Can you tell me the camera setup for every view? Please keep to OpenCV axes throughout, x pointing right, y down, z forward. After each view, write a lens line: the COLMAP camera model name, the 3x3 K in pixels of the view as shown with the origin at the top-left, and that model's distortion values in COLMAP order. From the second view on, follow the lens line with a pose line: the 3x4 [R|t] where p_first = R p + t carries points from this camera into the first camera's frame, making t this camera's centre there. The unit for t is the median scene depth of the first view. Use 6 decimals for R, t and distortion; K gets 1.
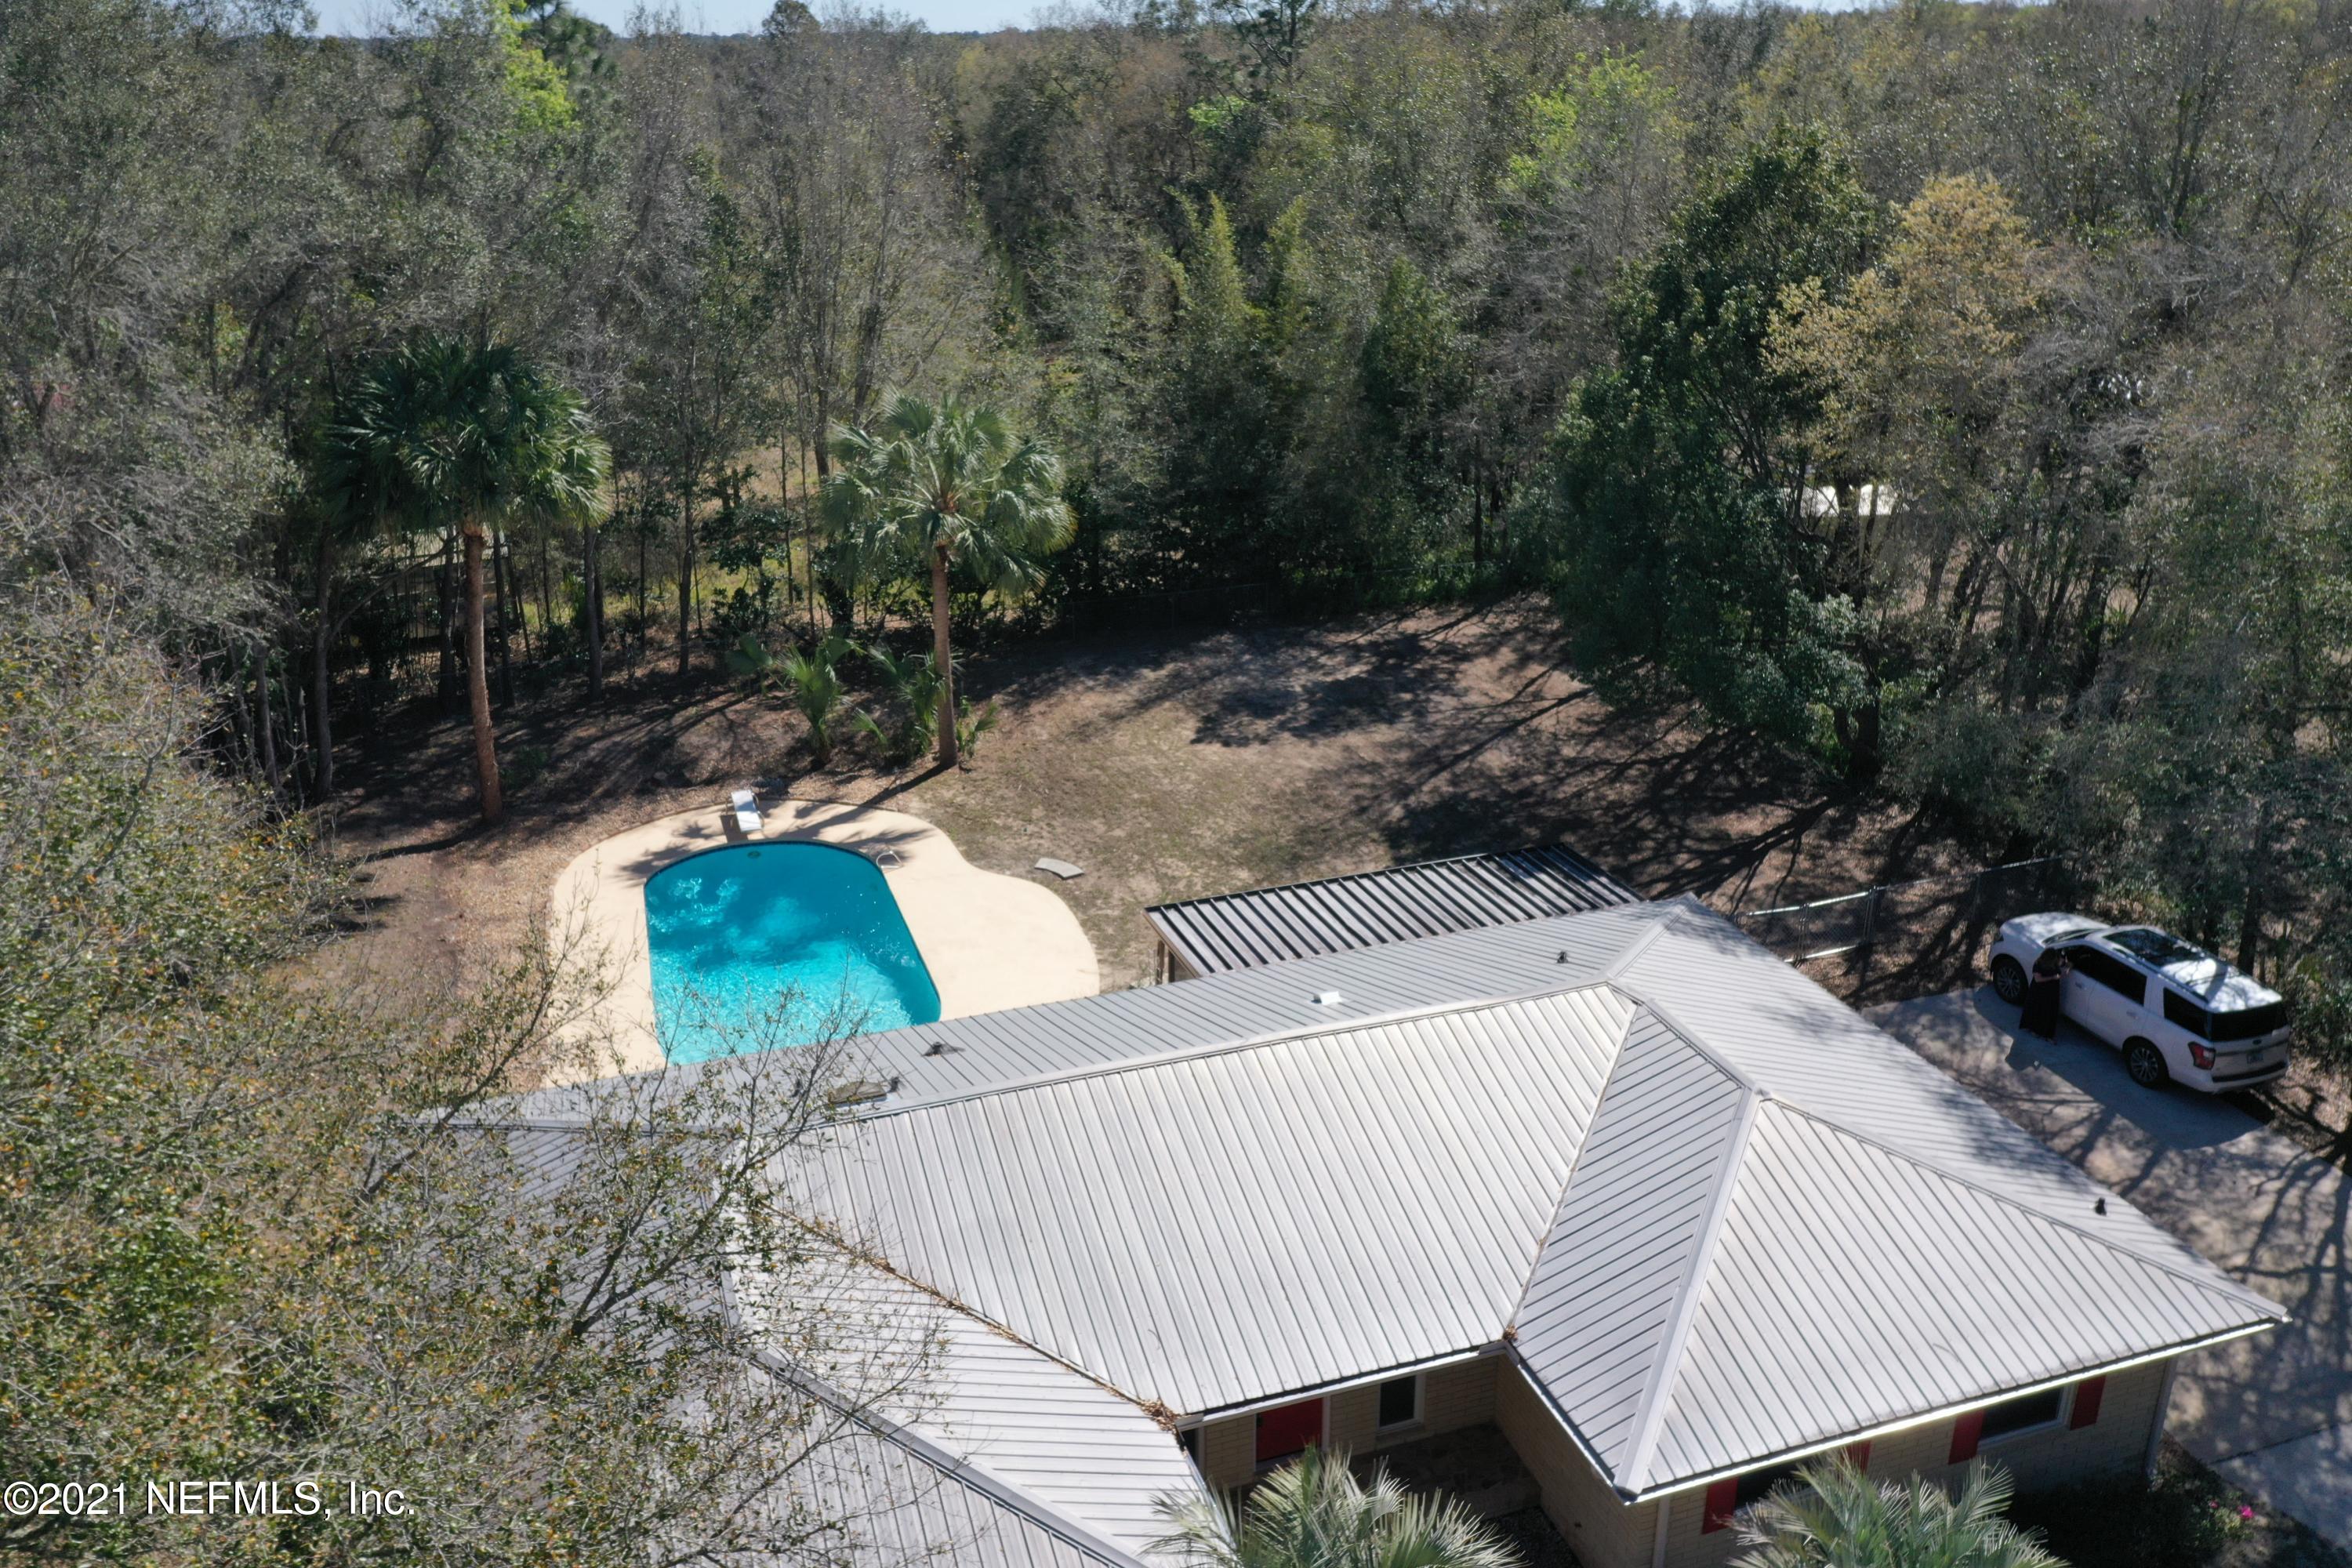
lens RADIAL K [[1894.5, 0, 1176.0], [0, 1894.5, 784.0], [0, 0, 1]] dist [0.009821, -0.002522]
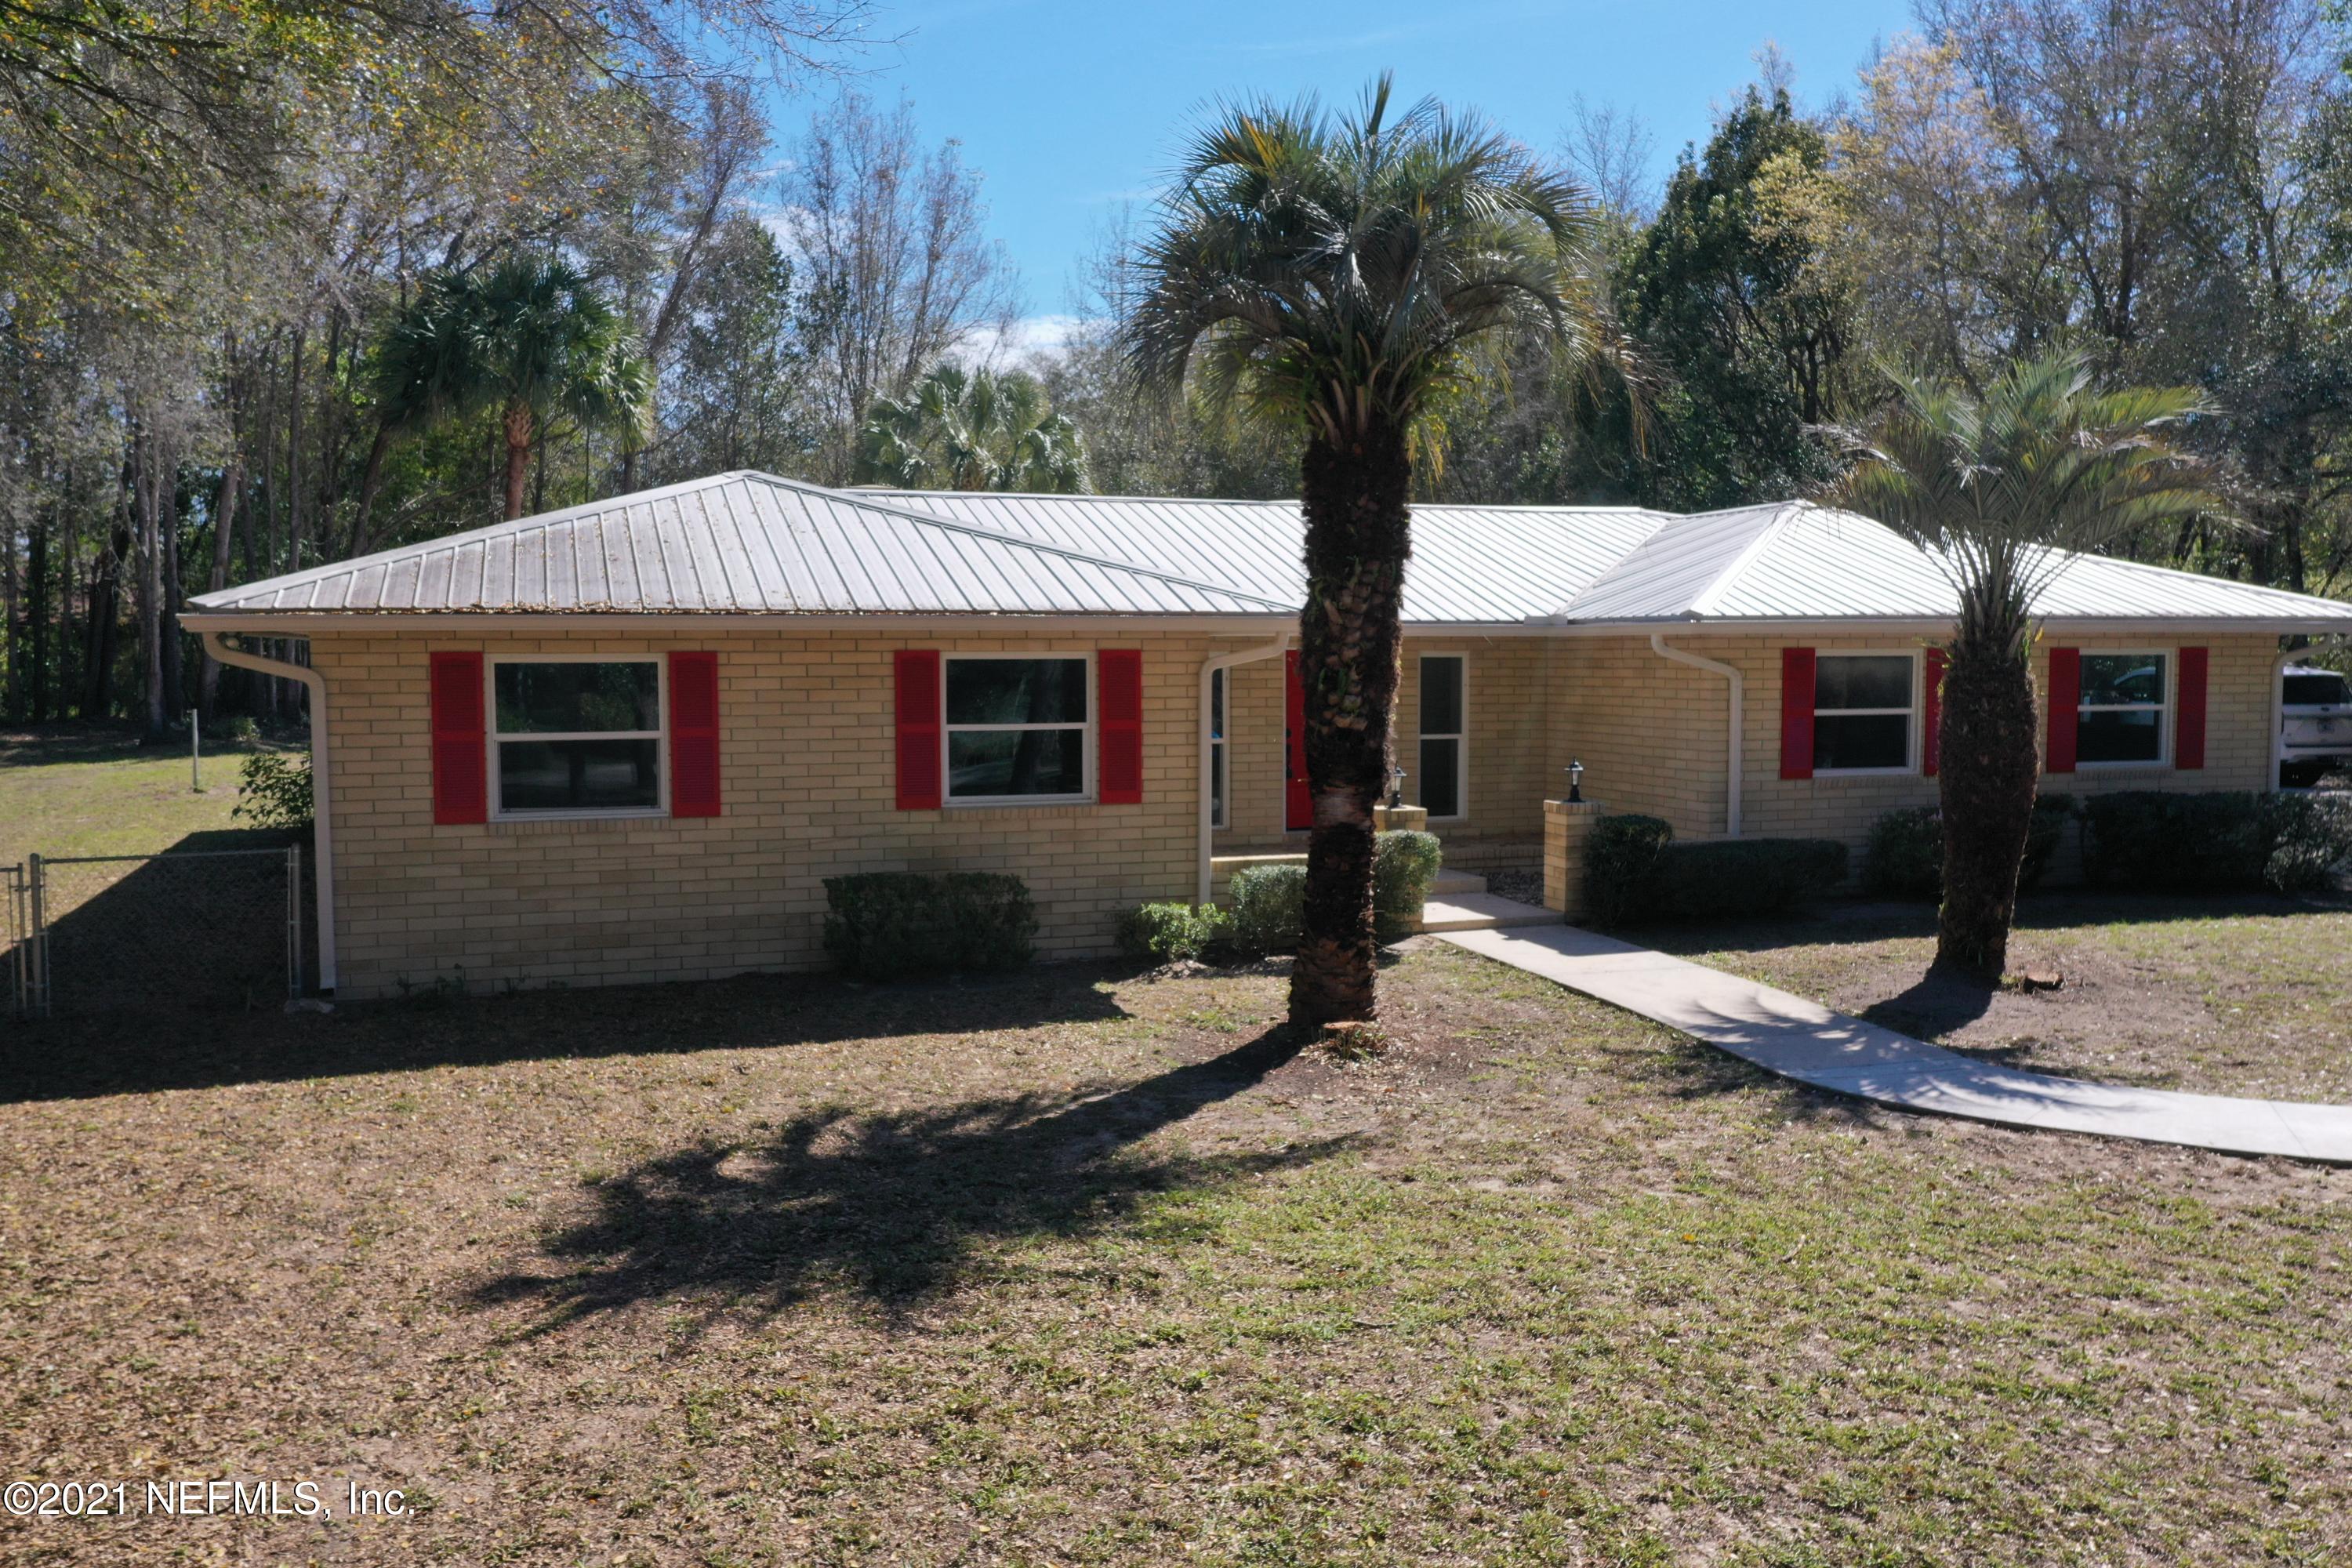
lens RADIAL K [[1894.5, 0, 1176.0], [0, 1894.5, 784.0], [0, 0, 1]] dist [0.009821, -0.002522]
pose [[0.999940, 0.007419, -0.008083, -0.001932], [-0.009595, 0.948591, -0.316358, 0.353263], [0.005320, 0.316416, 0.948606, 0.073397]]
